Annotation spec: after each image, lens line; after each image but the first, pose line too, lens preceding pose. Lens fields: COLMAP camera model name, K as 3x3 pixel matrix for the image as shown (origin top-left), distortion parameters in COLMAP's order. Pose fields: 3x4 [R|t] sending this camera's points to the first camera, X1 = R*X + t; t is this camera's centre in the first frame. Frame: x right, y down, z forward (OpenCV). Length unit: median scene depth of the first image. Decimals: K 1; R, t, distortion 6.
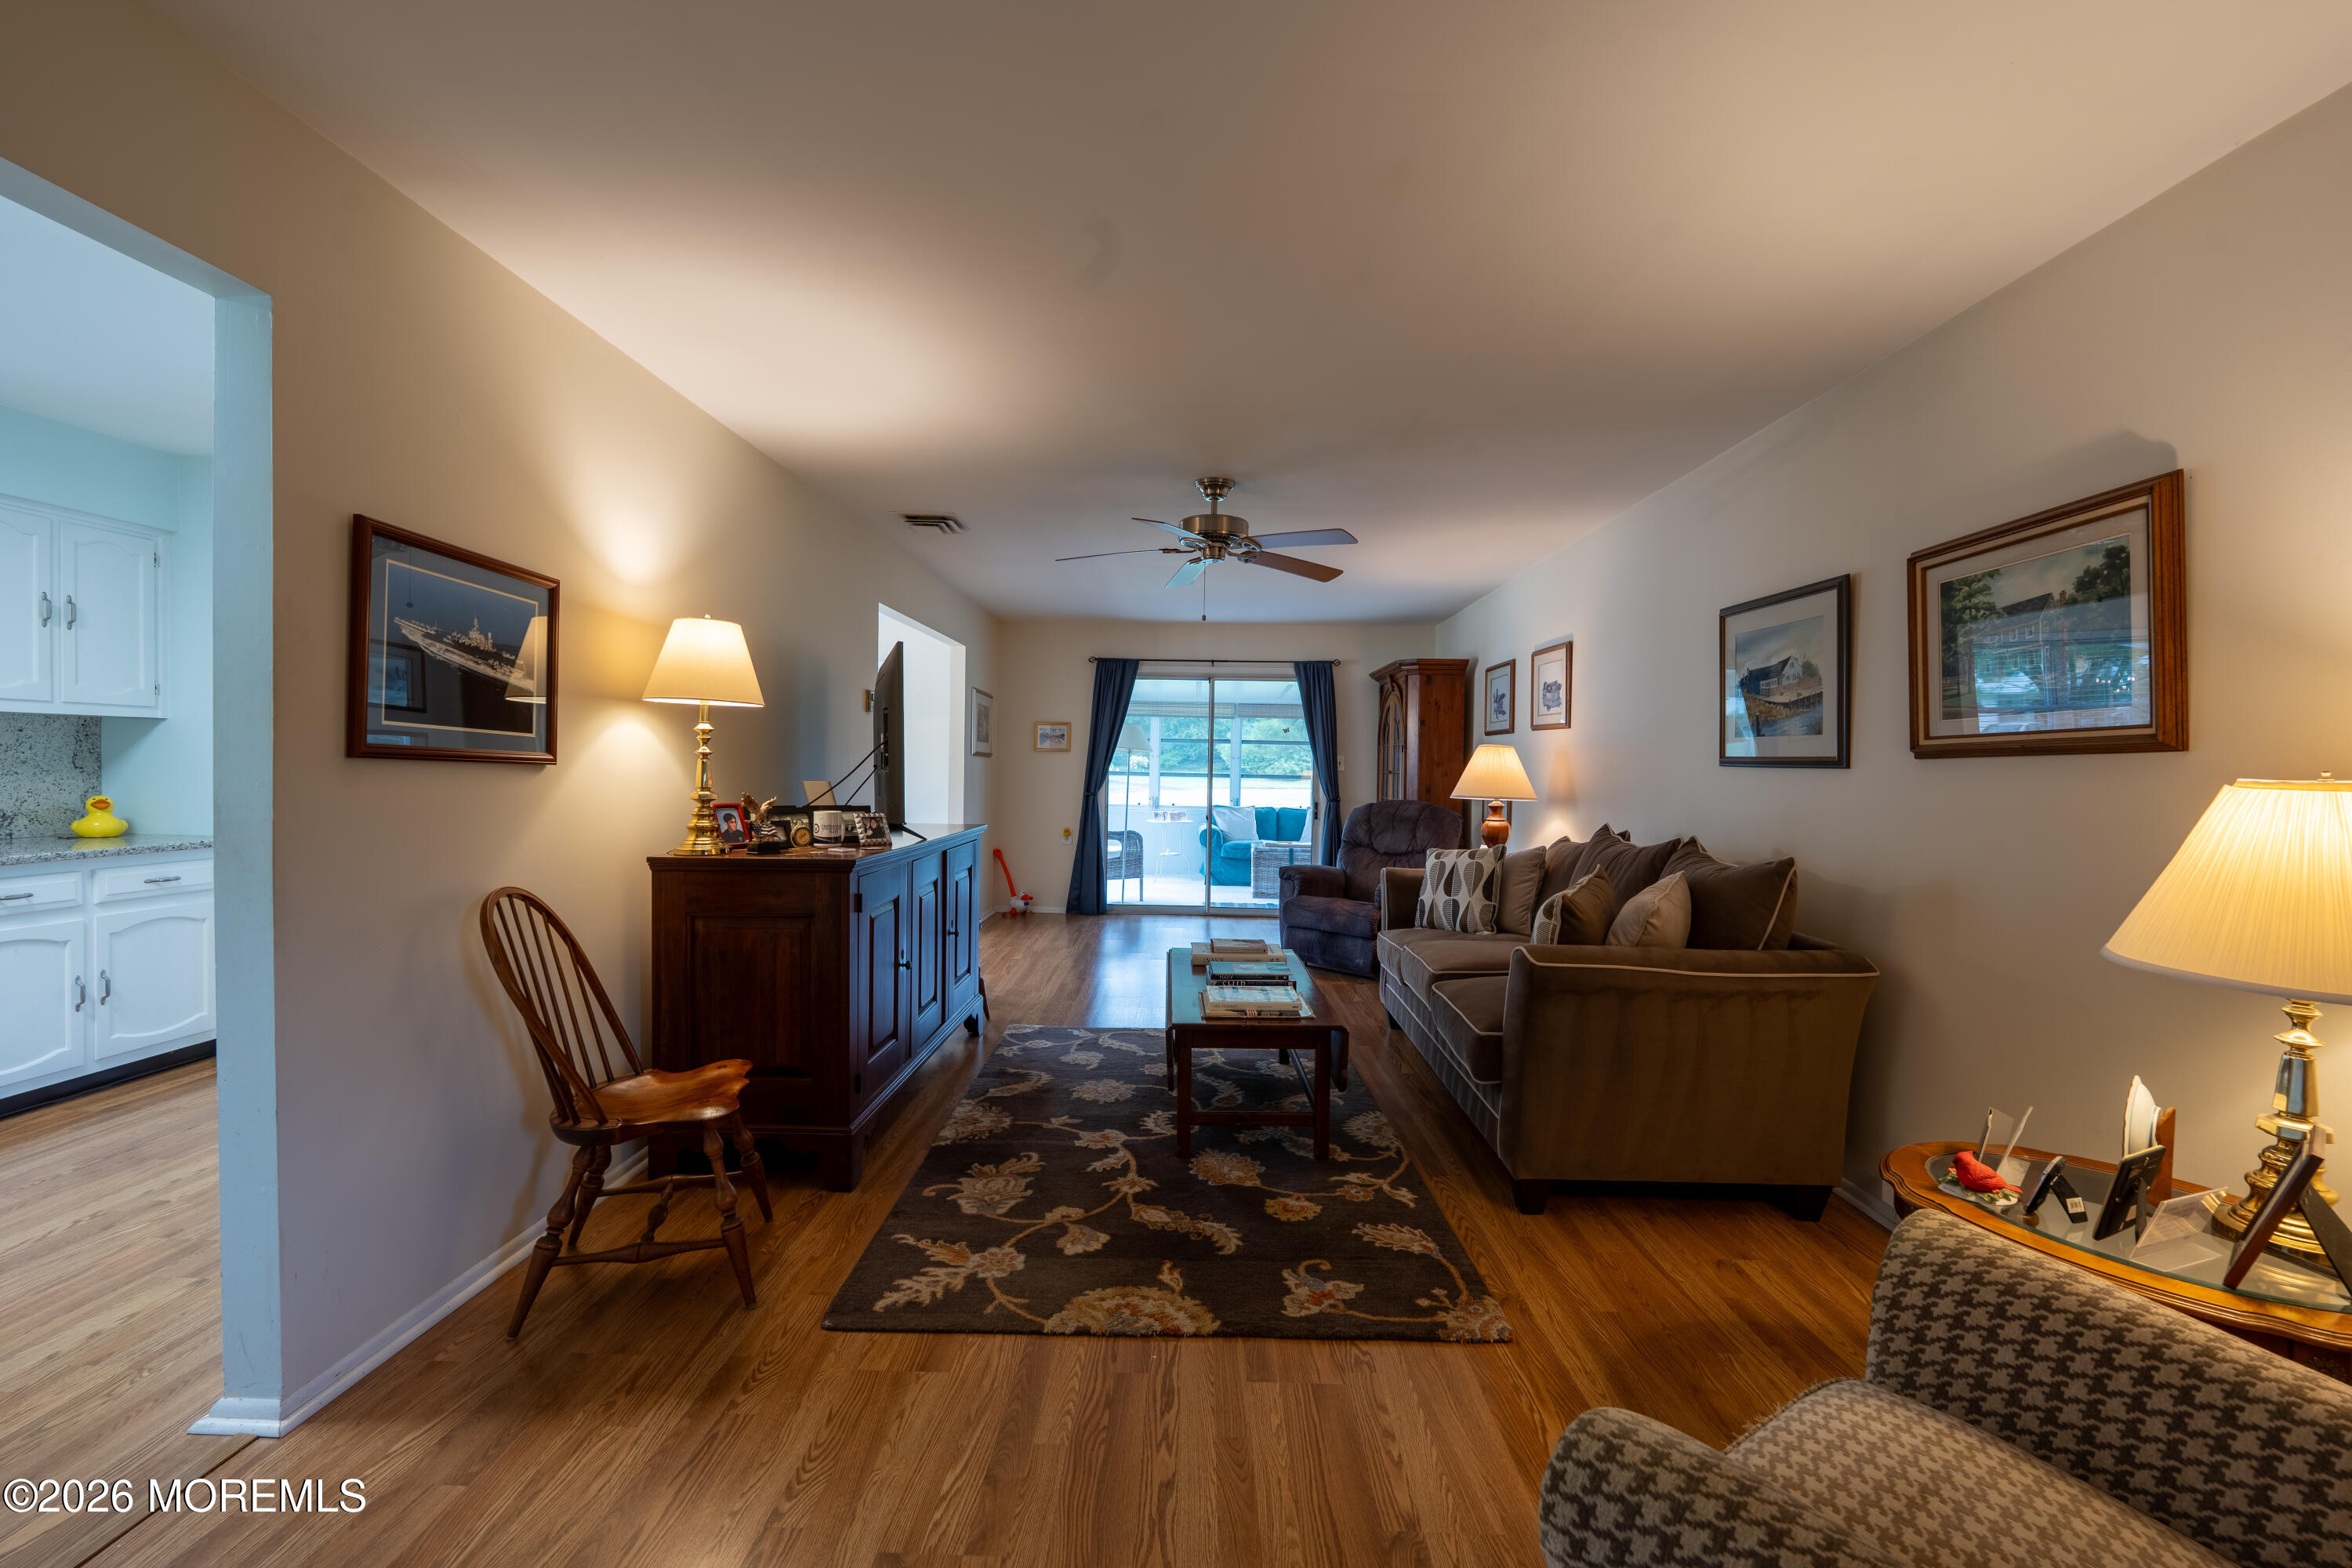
lens RADIAL K [[954.0, 0, 1174.0], [0, 954.0, 783.8], [0, 0, 1]] dist [-0.008459, -0.002382]
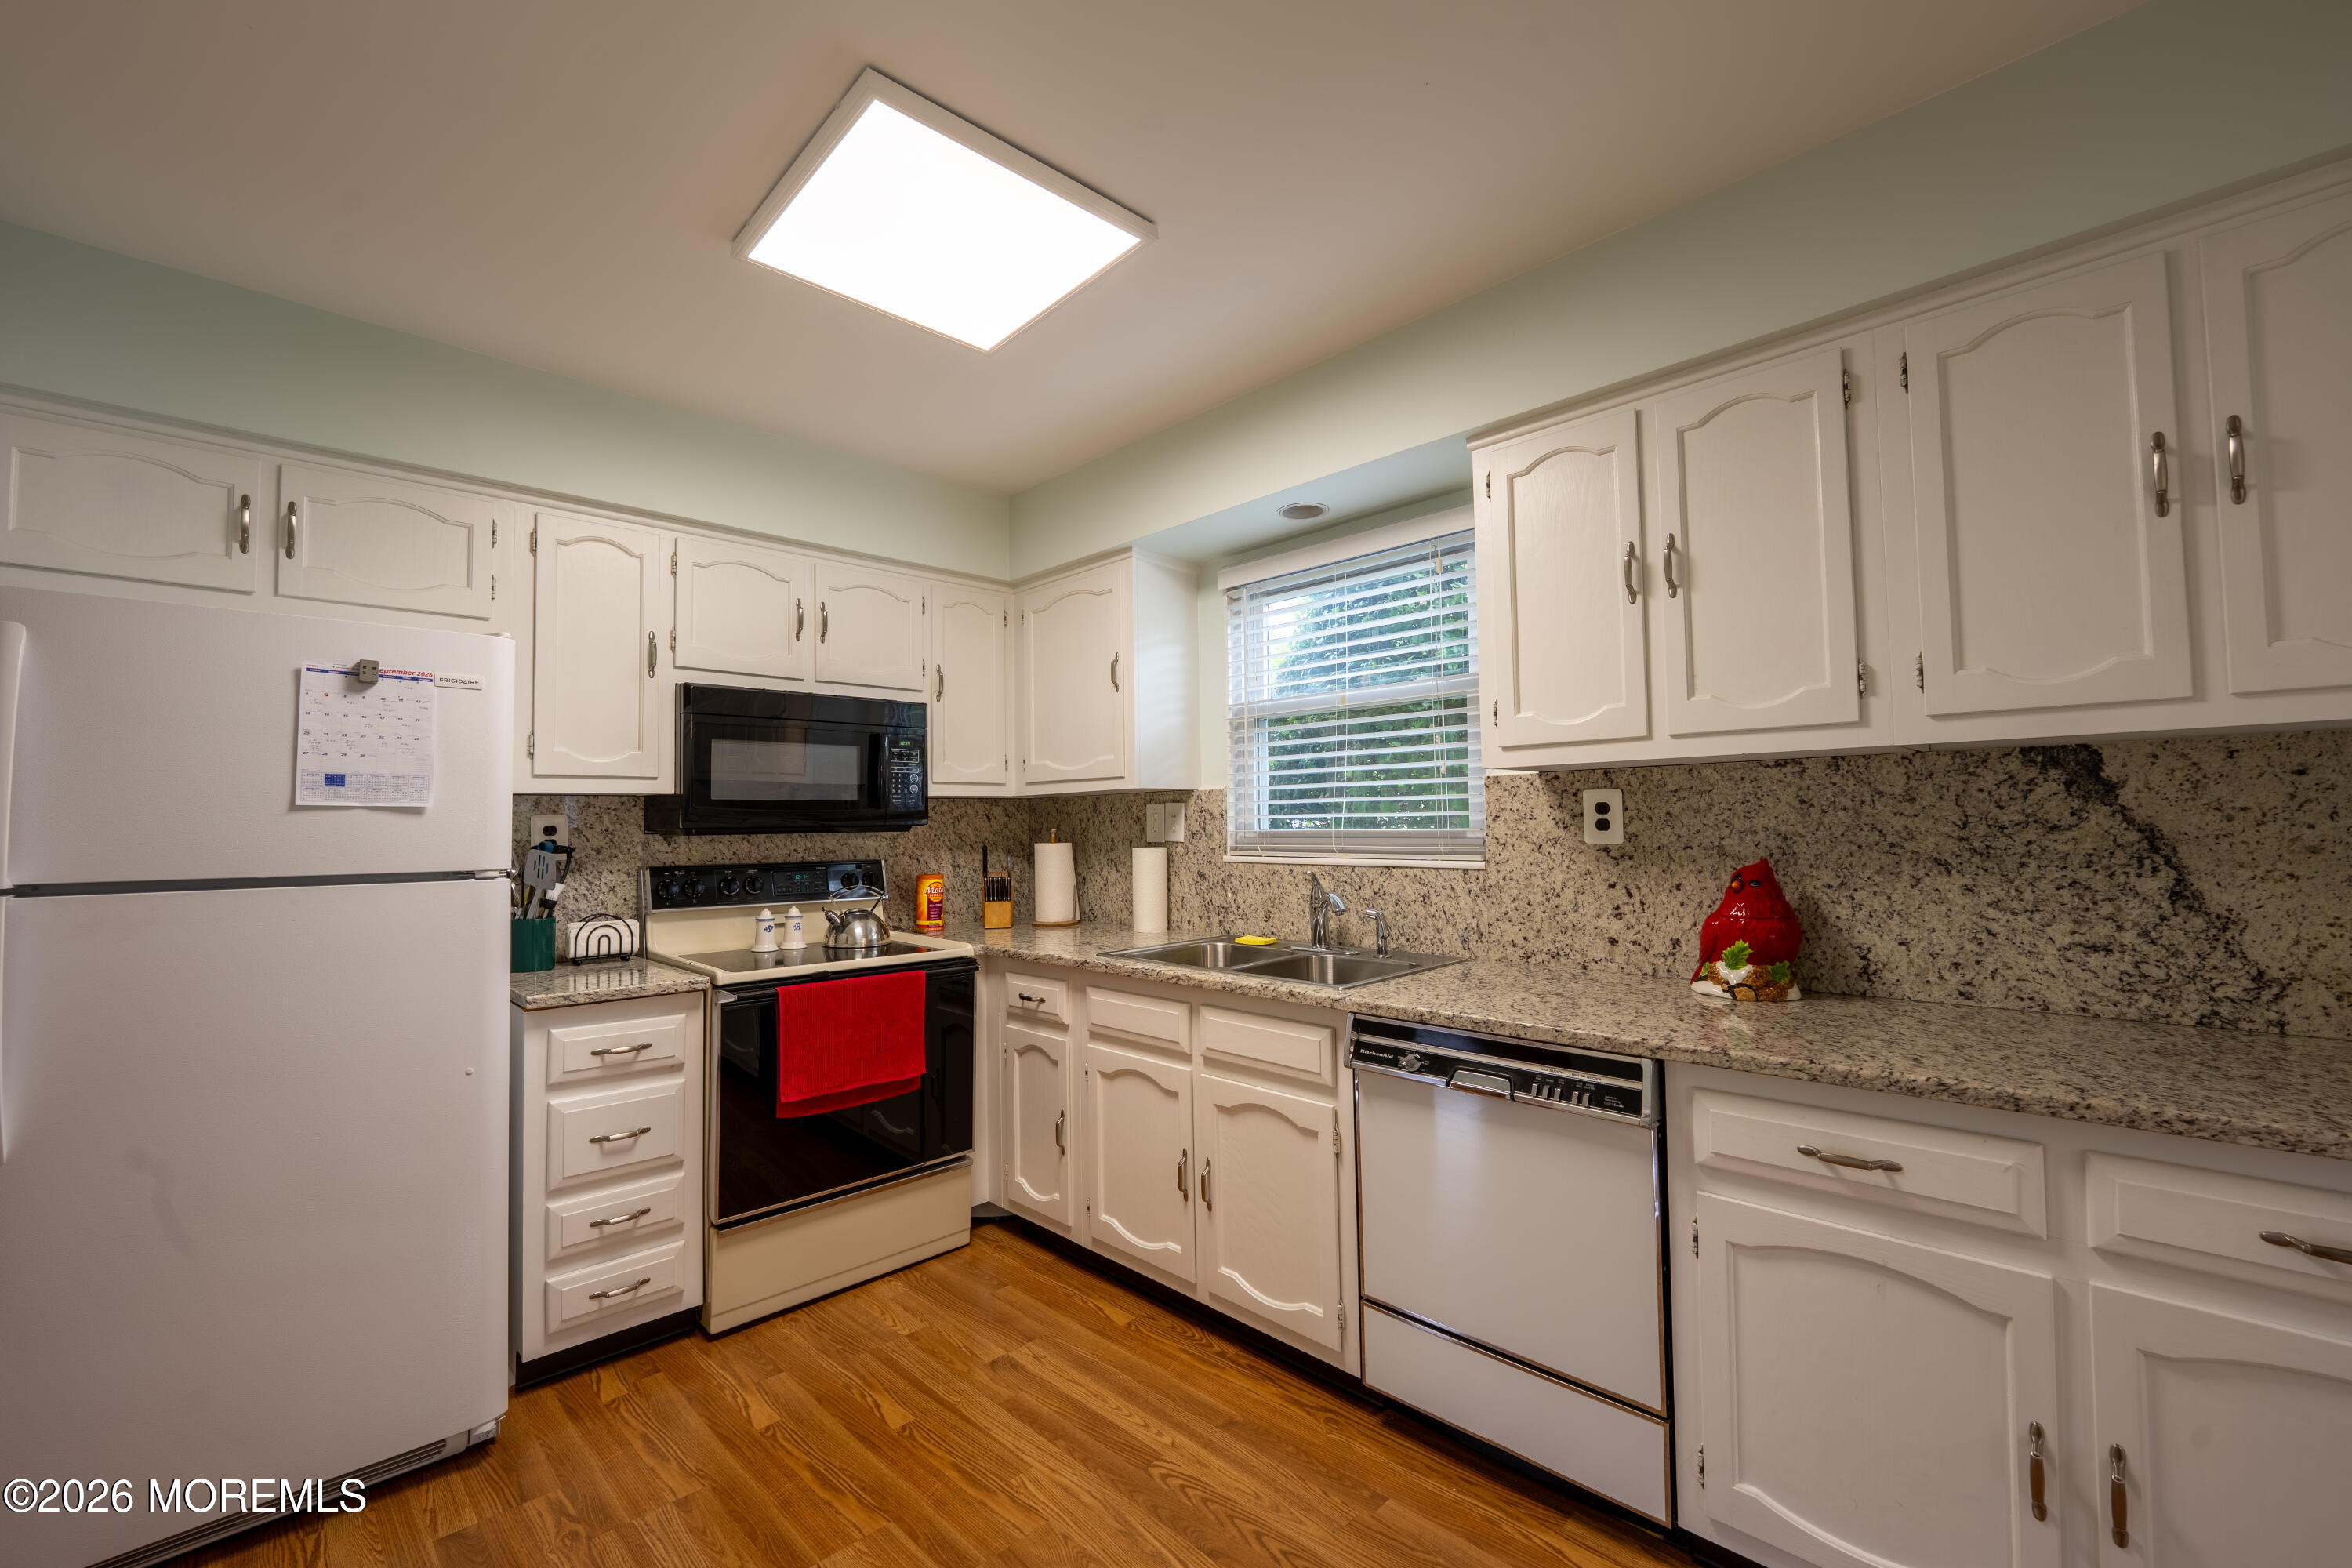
lens RADIAL K [[954.0, 0, 1172.2], [0, 954.0, 787.0], [0, 0, 1]] dist [-0.008459, -0.002382]
pose [[-0.694234, -0.035464, -0.718875, -0.745818], [-0.012038, 0.999218, -0.037669, -0.036864], [0.719648, -0.017497, -0.694118, 1.172914]]
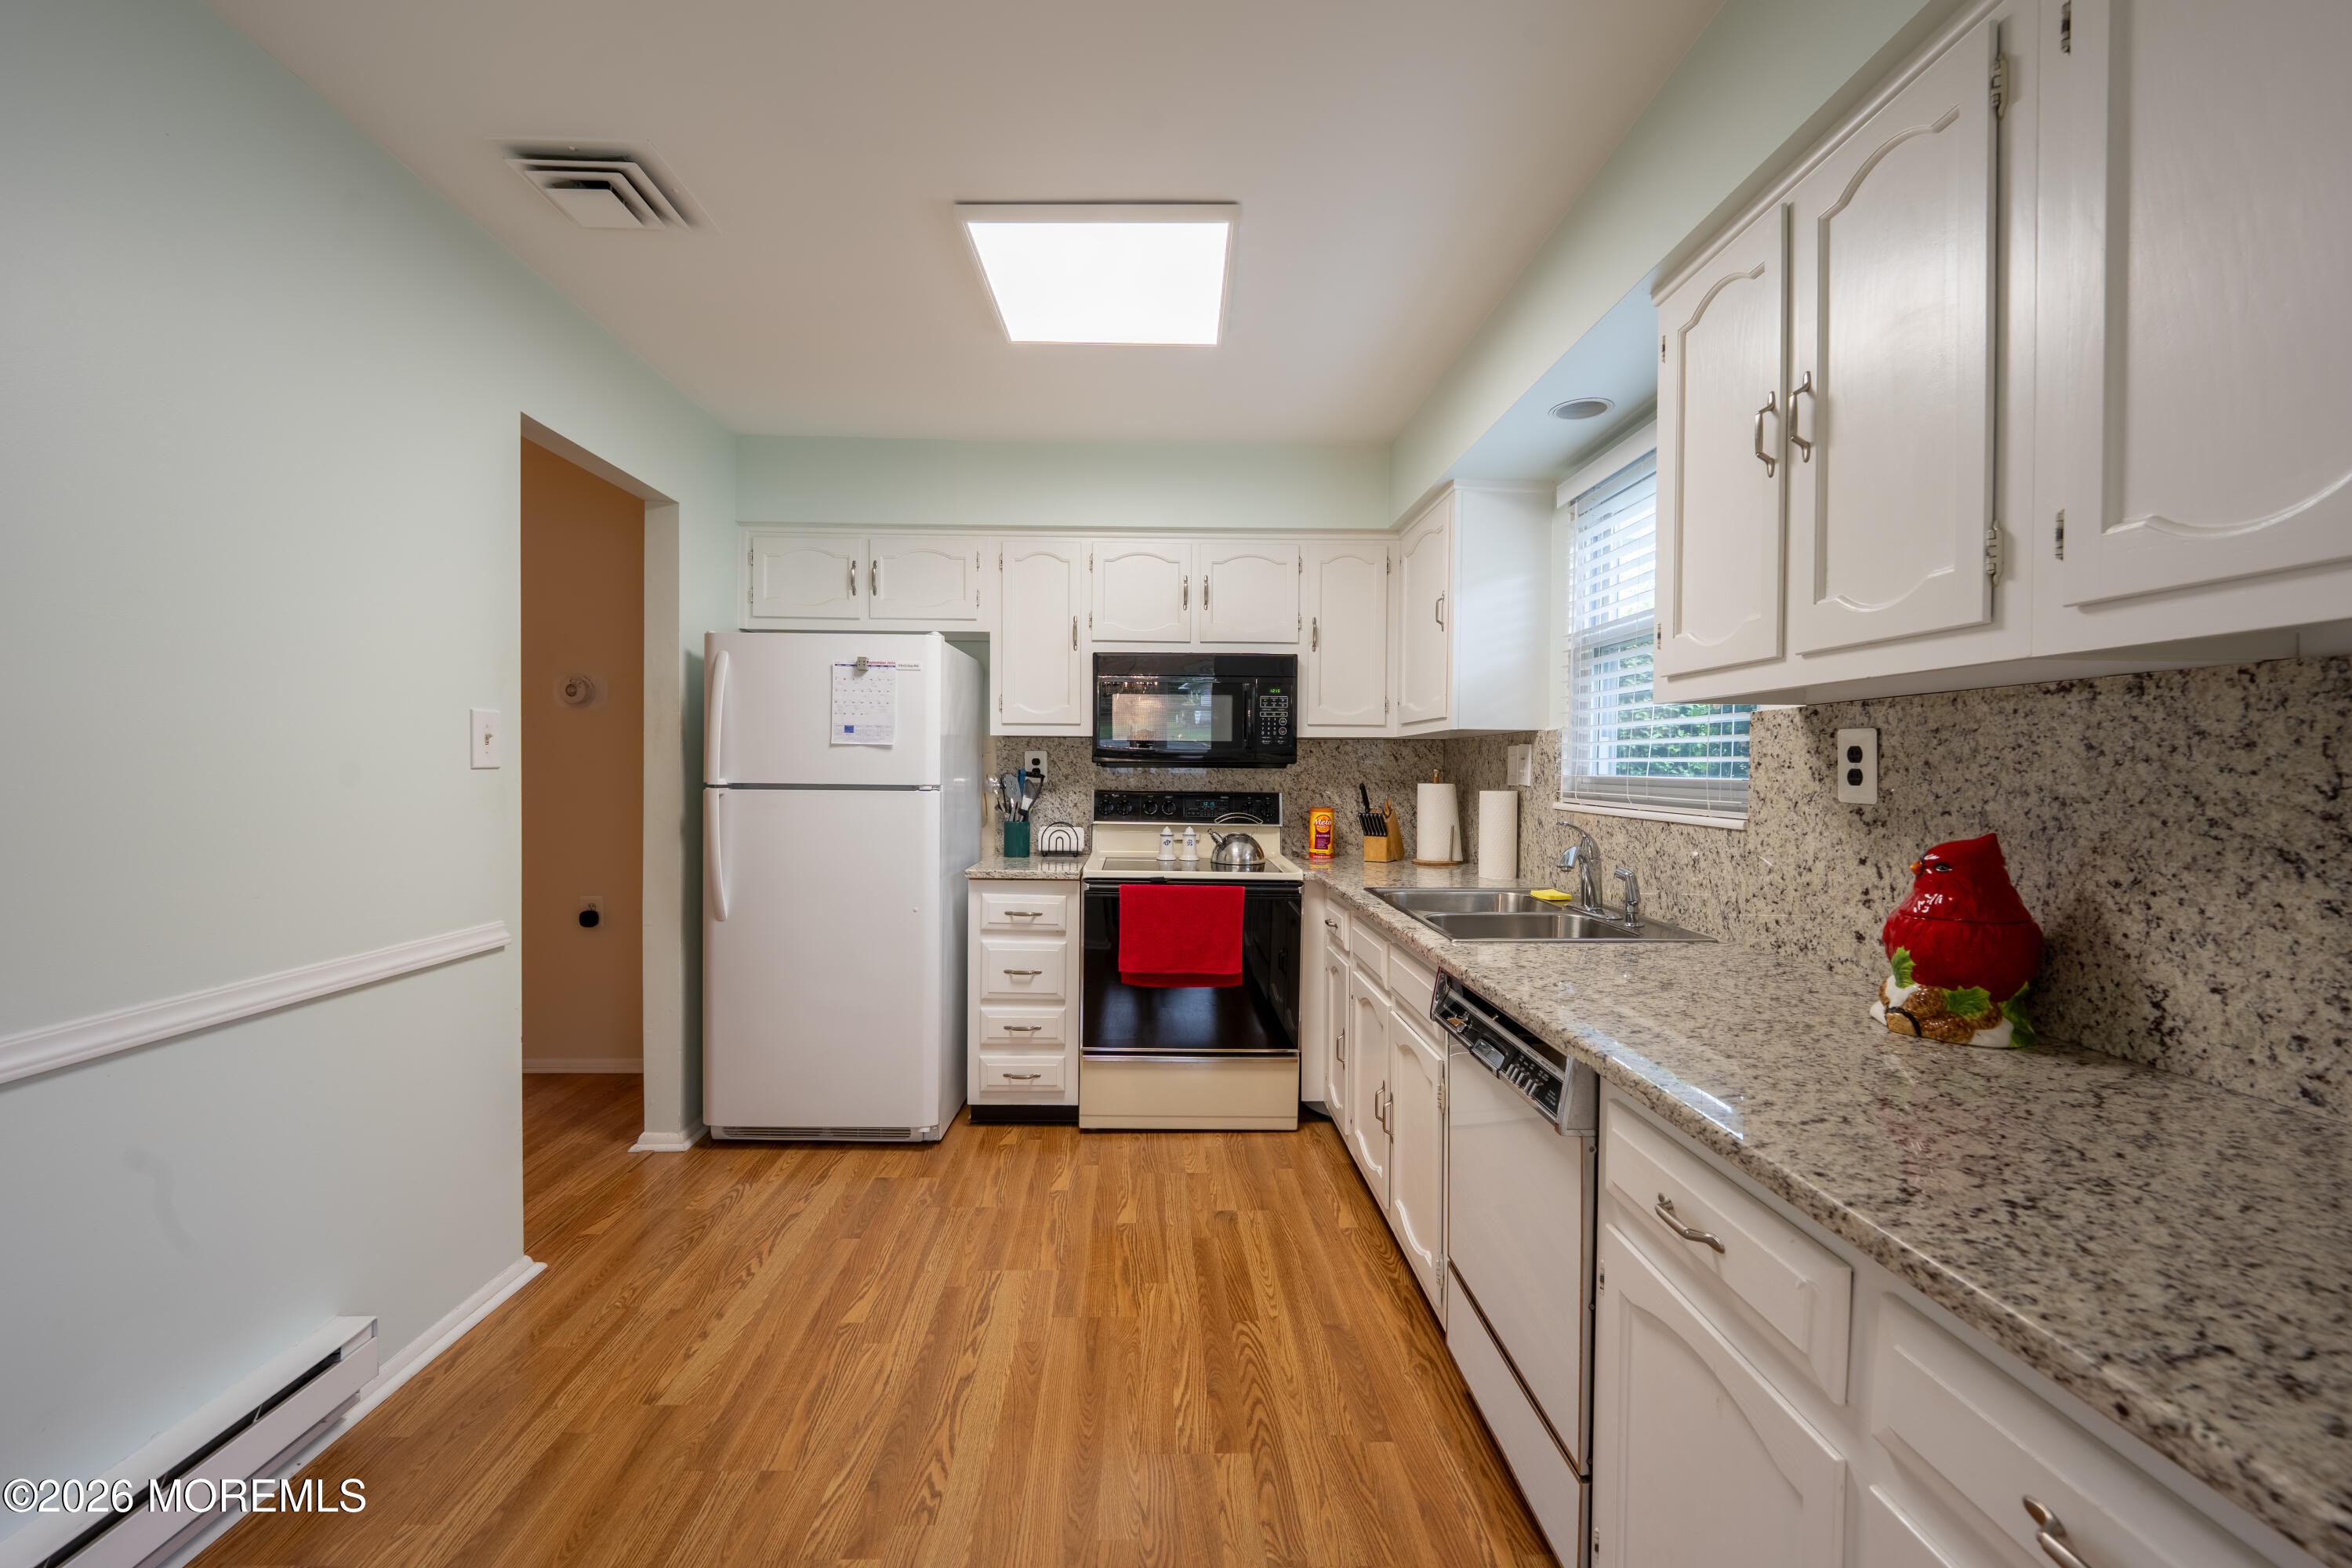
lens RADIAL K [[954.0, 0, 1171.8], [0, 954.0, 785.7], [0, 0, 1]] dist [-0.008459, -0.002382]
pose [[-0.998605, -0.024257, -0.046905, -1.122344], [-0.026124, 0.998874, 0.039614, -0.046325], [0.045891, 0.040784, -0.998114, 1.432286]]
